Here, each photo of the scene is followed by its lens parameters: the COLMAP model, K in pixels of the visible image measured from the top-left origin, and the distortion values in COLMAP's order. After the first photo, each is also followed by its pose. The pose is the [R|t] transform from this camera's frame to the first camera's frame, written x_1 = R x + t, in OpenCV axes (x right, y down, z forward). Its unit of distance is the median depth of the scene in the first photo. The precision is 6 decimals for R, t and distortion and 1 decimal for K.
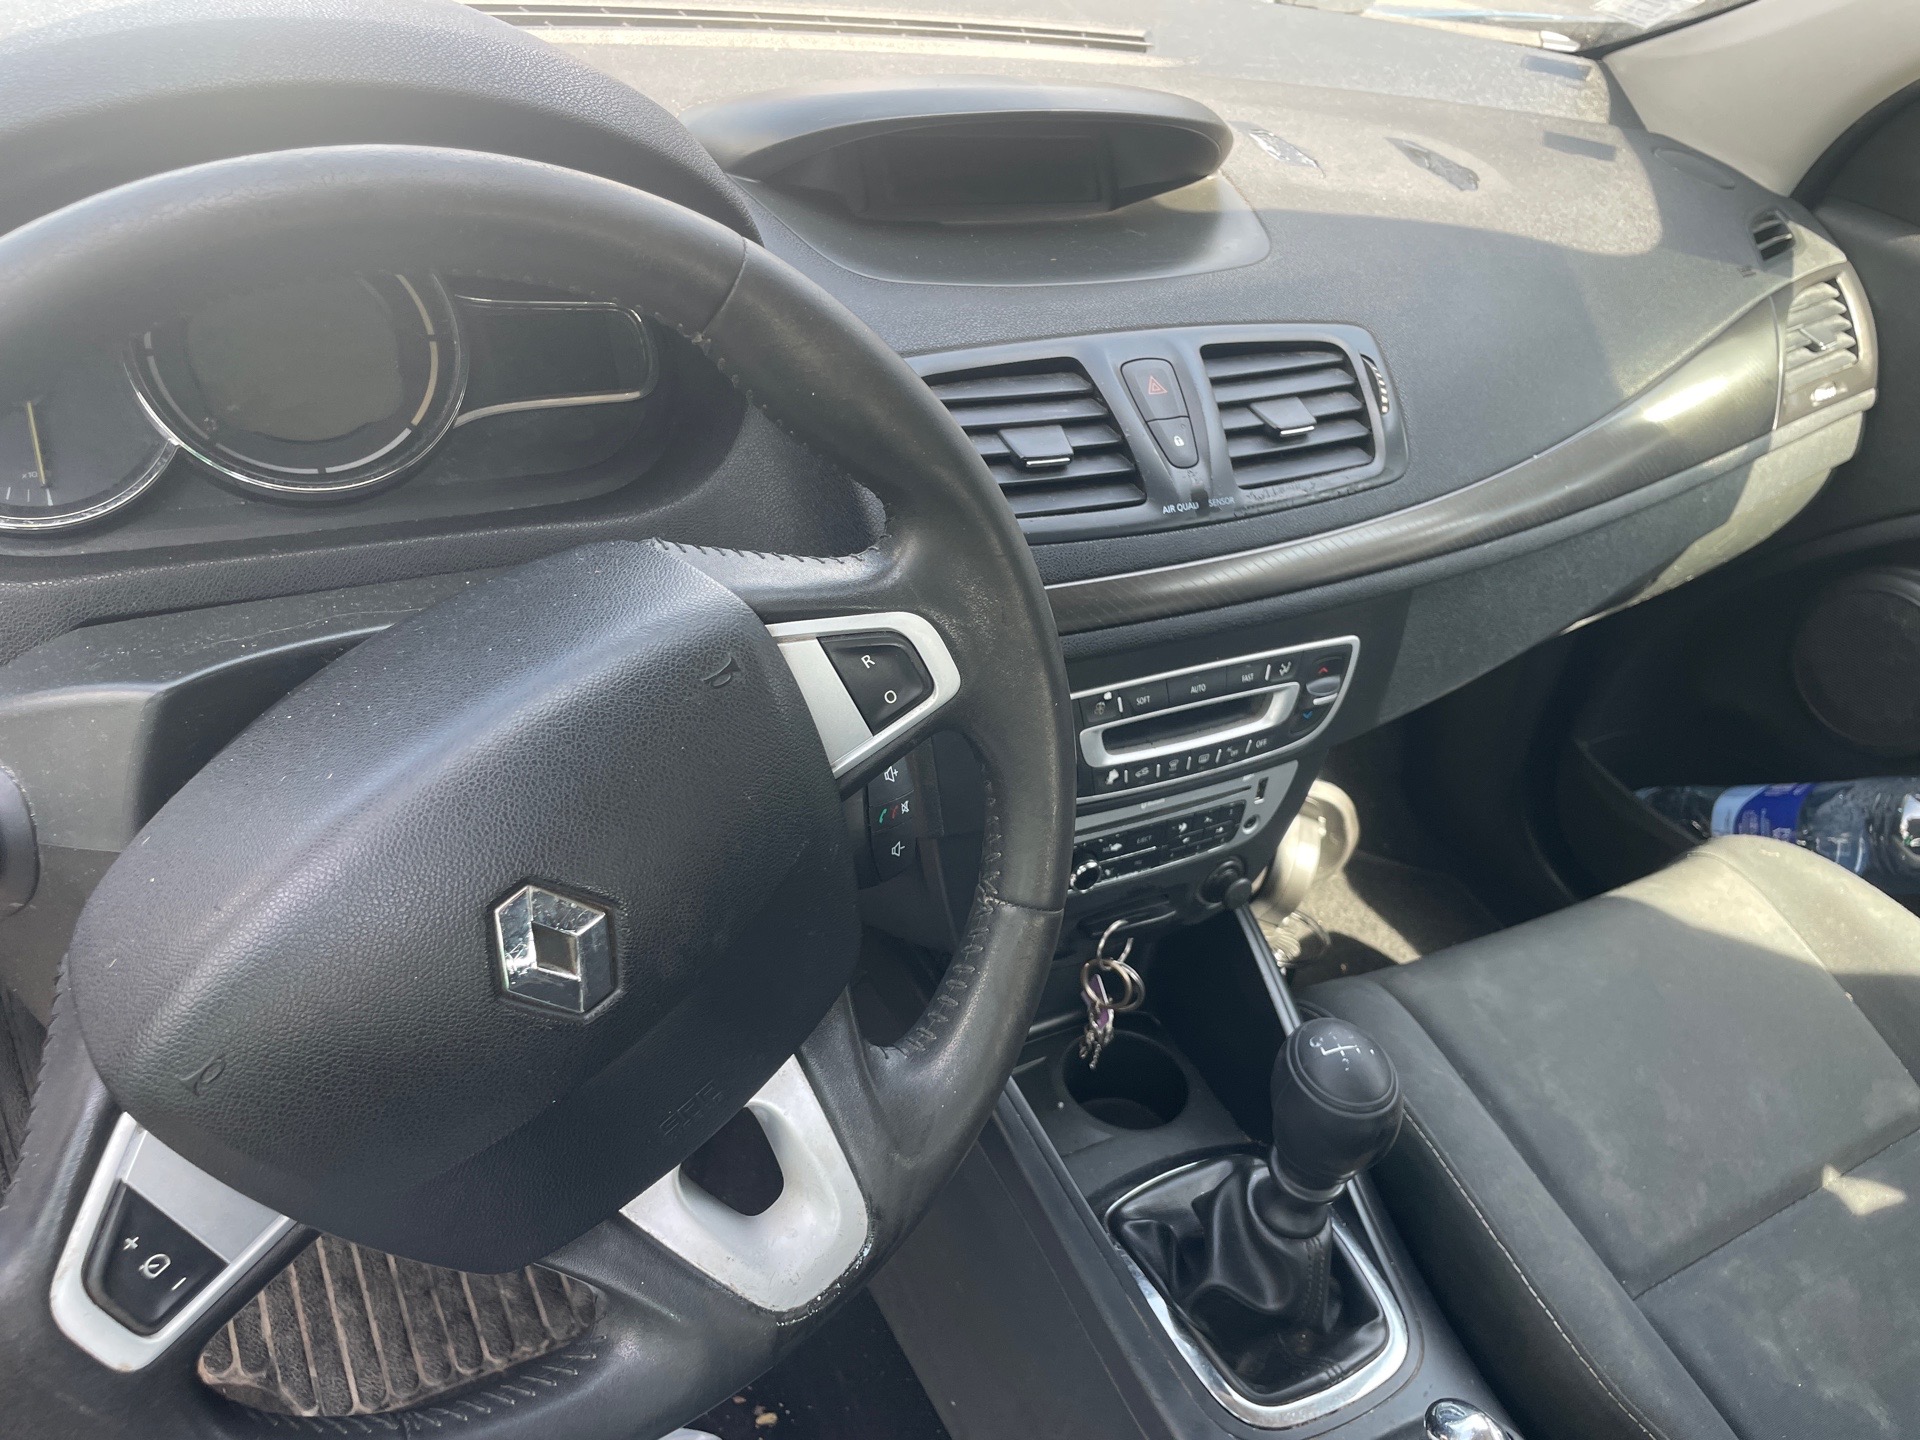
lens RADIAL K [[1455.8, 0, 975.9], [0, 1455.8, 708.8], [0, 0, 1]] dist [0.077015, -0.108910]
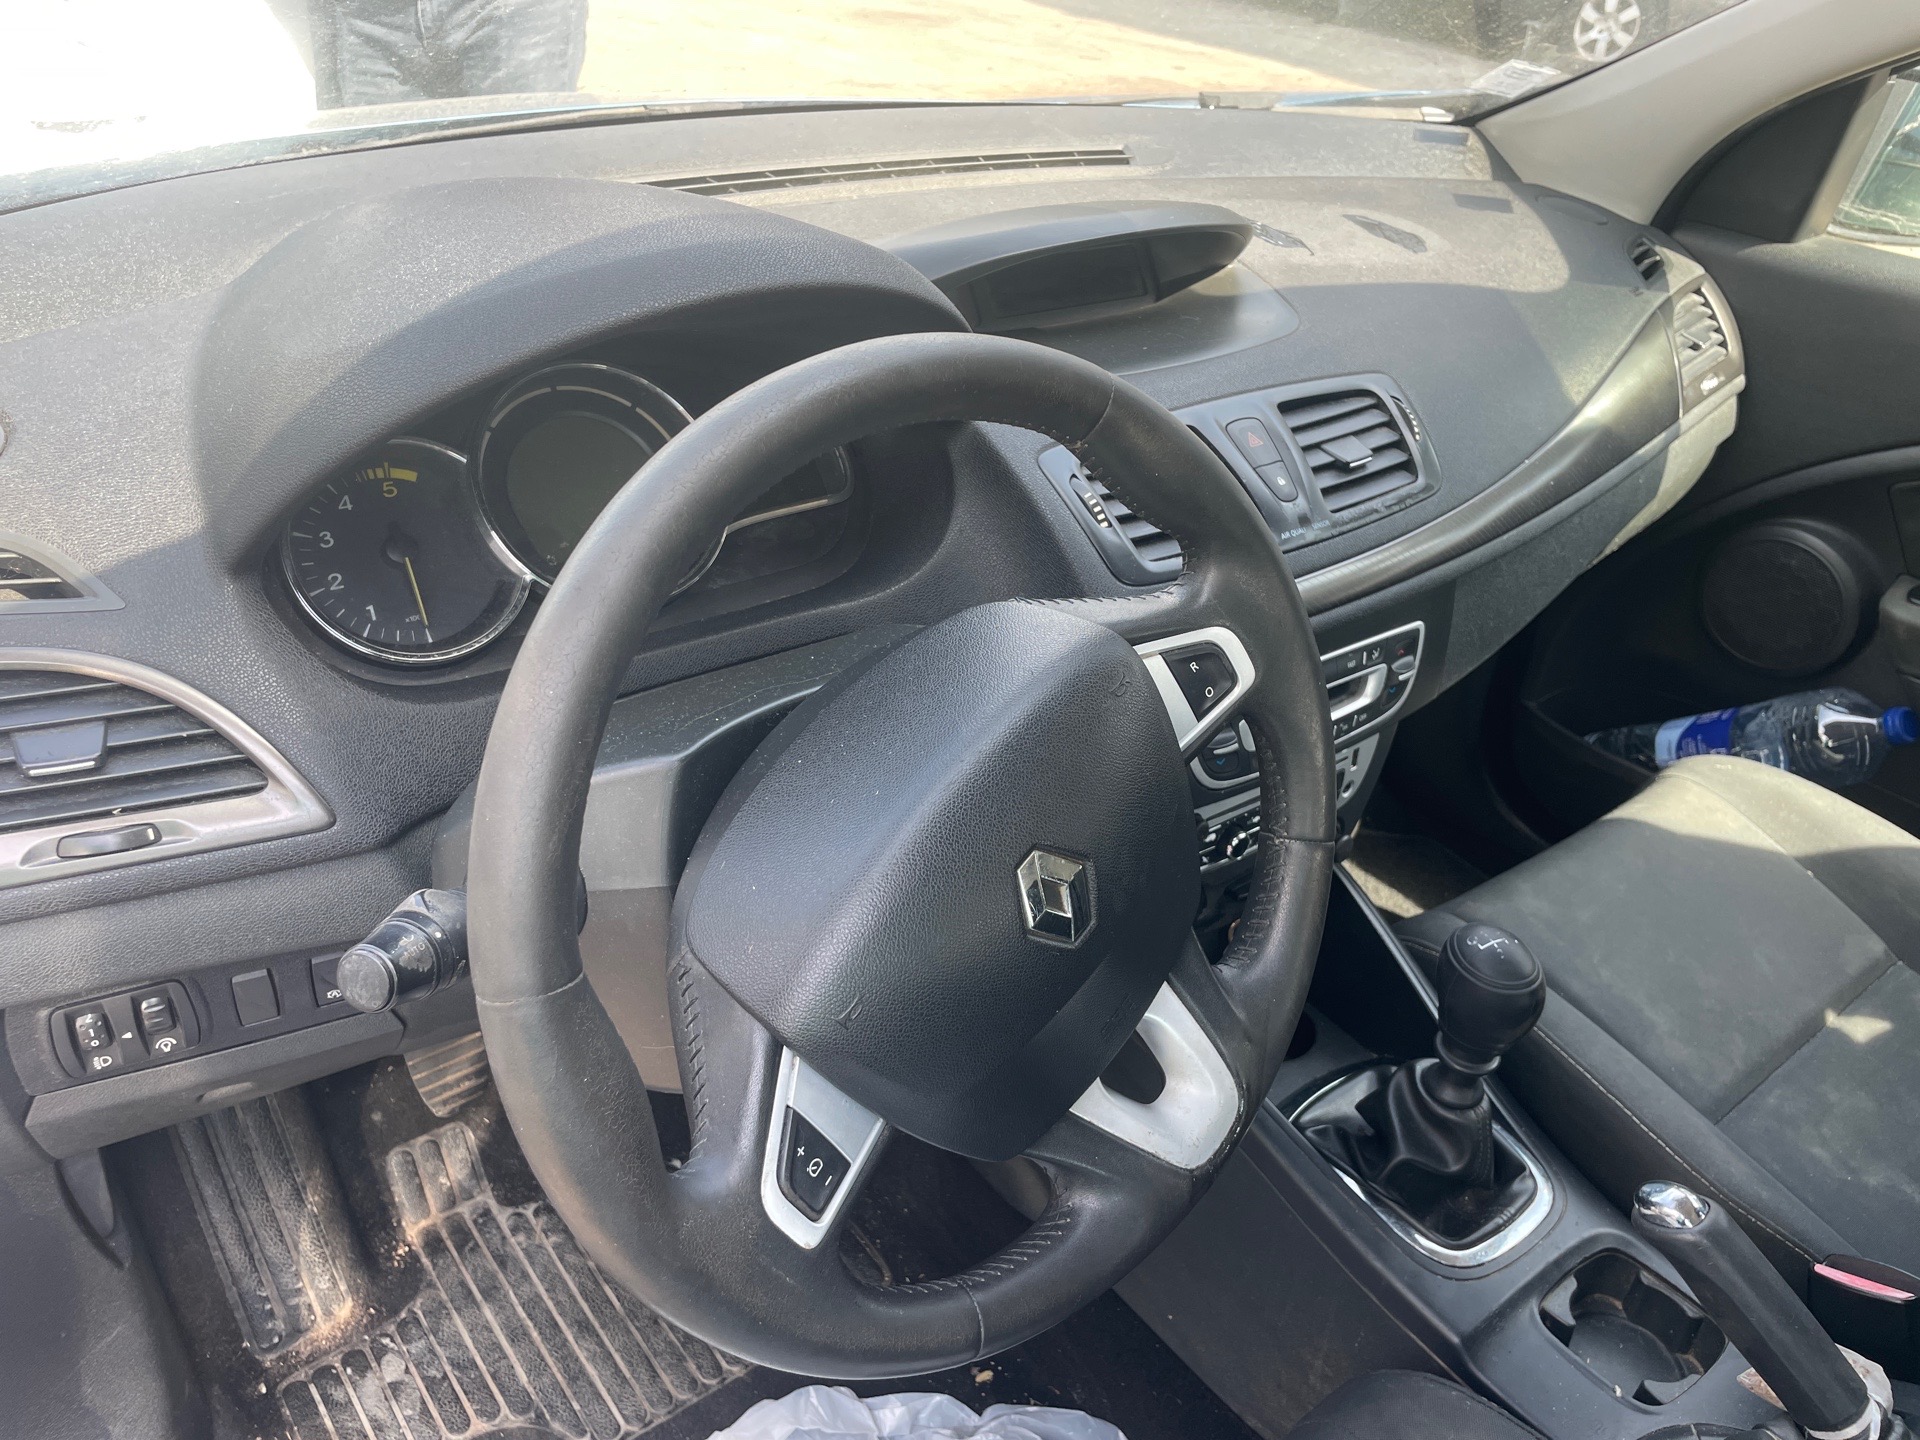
lens RADIAL K [[1455.8, 0, 959.9], [0, 1455.8, 710.6], [0, 0, 1]] dist [0.077015, -0.108910]
pose [[0.986487, -0.131918, 0.097163, -0.228042], [0.135805, 0.990134, -0.034514, 0.012950], [-0.091651, 0.047243, 0.994670, -0.166563]]
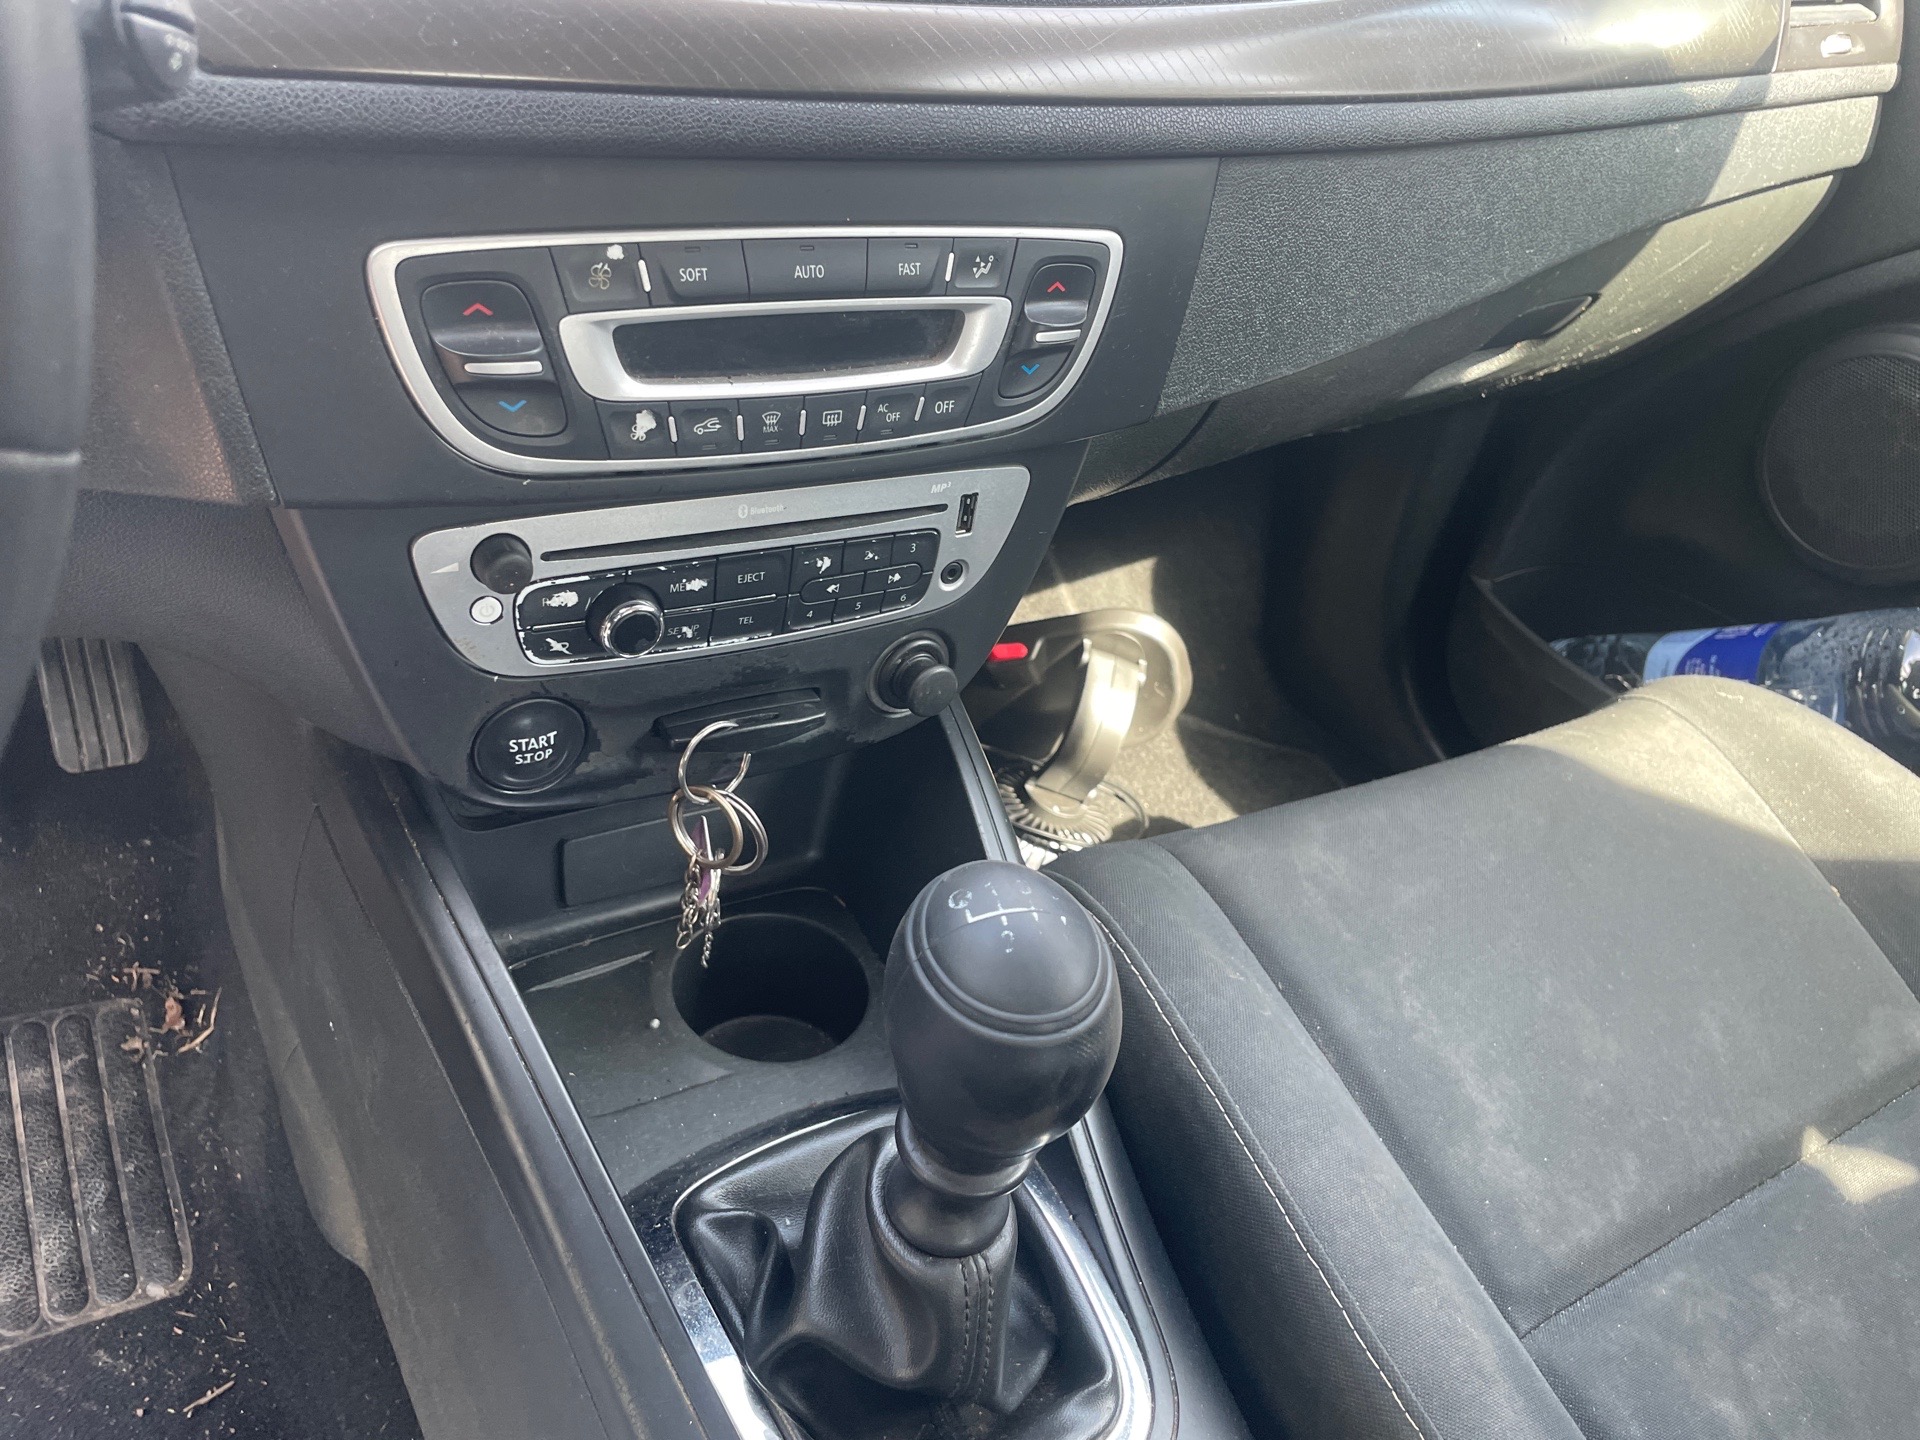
lens RADIAL K [[1455.8, 0, 960.7], [0, 1455.8, 711.9], [0, 0, 1]] dist [0.077015, -0.108910]
pose [[0.998374, 0.026660, 0.050381, 0.157888], [-0.028936, 0.998568, 0.045002, 0.105706], [-0.049109, -0.046387, 0.997716, 0.374290]]
